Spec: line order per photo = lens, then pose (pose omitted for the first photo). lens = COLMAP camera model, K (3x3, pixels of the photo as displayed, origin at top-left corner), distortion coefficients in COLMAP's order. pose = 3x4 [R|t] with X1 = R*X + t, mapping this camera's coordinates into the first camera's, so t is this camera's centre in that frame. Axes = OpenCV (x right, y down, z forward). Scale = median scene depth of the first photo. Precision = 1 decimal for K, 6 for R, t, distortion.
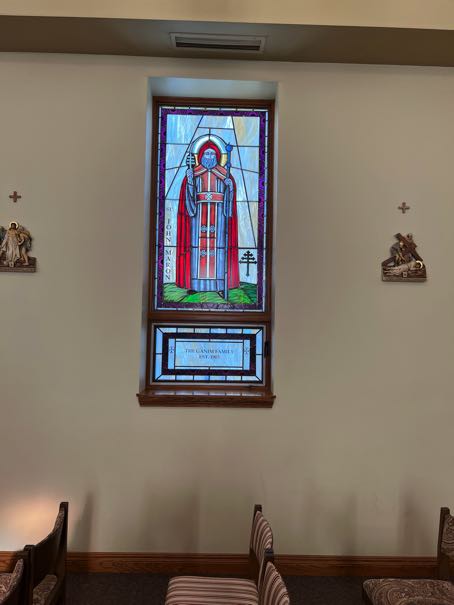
lens RADIAL K [[435.4, 0, 227.8], [0, 435.4, 309.9], [0, 0, 1]] dist [0.007698, 0.002660]
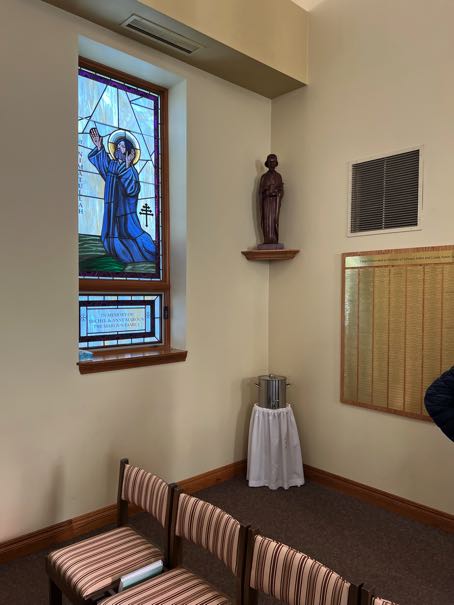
lens RADIAL K [[456.1, 0, 227.0], [0, 456.1, 302.5], [0, 0, 1]] dist [0.075340, -0.091852]
pose [[0.739529, -0.028648, 0.672515, -0.596201], [-0.014721, 0.998167, 0.058707, -0.010492], [-0.672964, -0.053316, 0.737752, -0.002681]]
